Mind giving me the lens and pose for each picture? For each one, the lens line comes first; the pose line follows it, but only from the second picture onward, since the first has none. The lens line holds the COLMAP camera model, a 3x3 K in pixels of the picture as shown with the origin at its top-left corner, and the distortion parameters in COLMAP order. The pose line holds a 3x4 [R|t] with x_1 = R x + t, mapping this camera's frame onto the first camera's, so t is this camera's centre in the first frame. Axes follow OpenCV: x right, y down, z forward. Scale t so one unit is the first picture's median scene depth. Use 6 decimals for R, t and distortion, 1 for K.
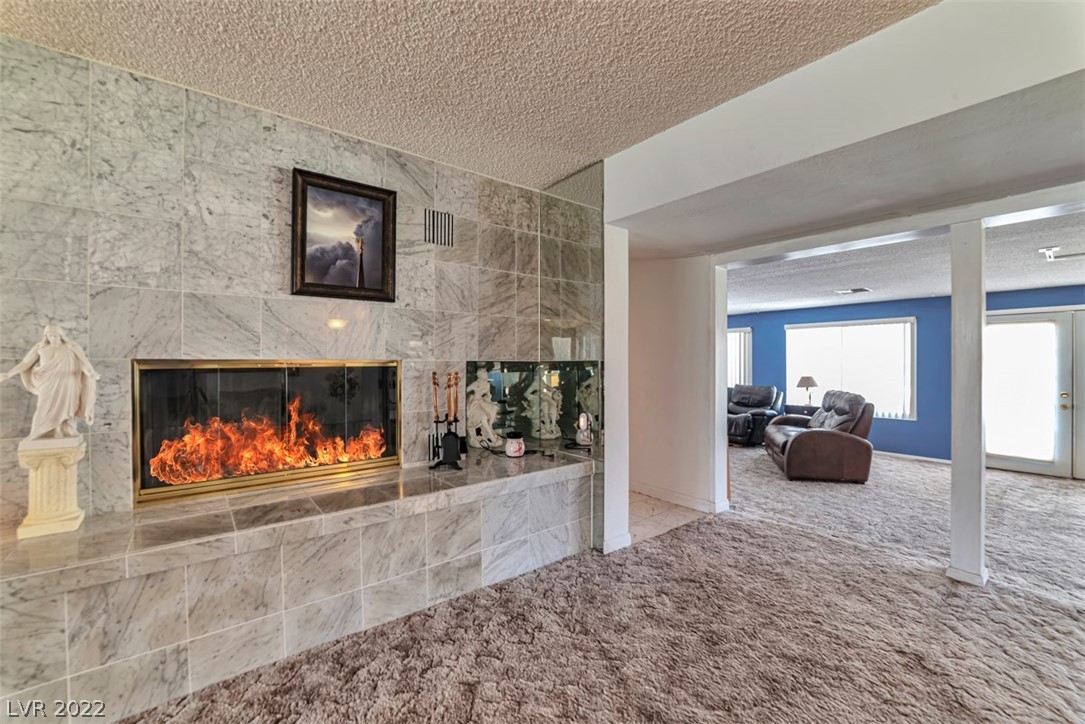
lens RADIAL K [[444.4, 0, 547.7], [0, 444.4, 361.5], [0, 0, 1]] dist [-0.026320, 0.000720]
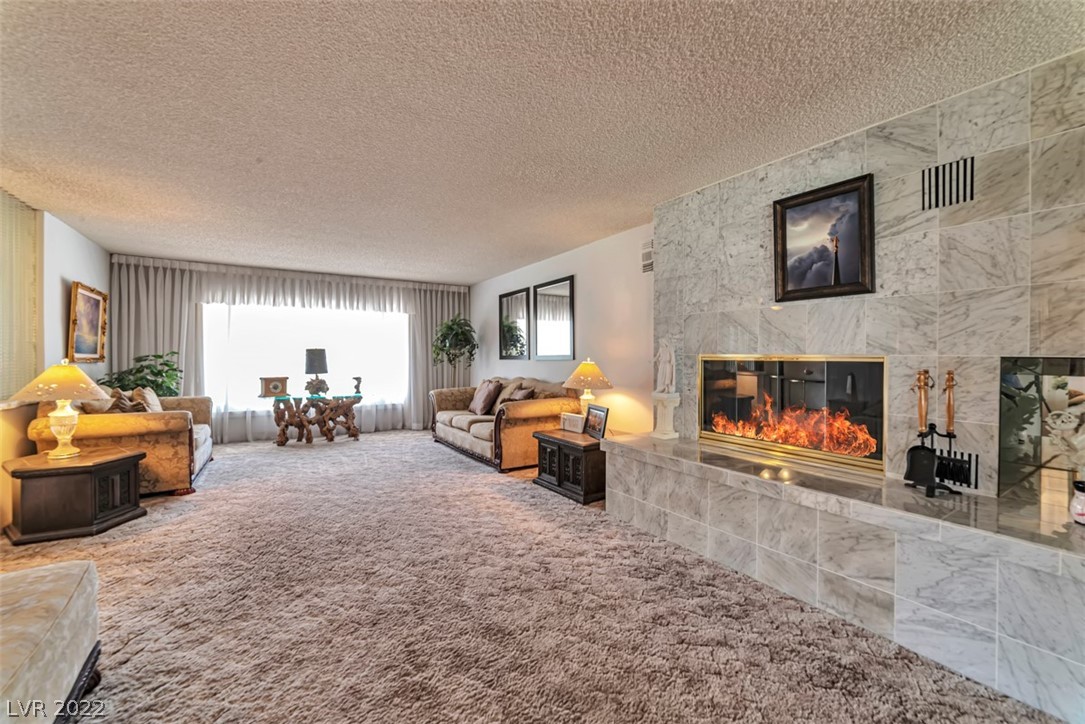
lens RADIAL K [[444.4, 0, 547.7], [0, 444.4, 361.5], [0, 0, 1]] dist [-0.026320, 0.000720]
pose [[-0.112293, 0.011627, -0.993607, 0.700757], [-0.009828, 0.999870, 0.012811, 0.005323], [0.993627, 0.011204, -0.112164, 0.473040]]
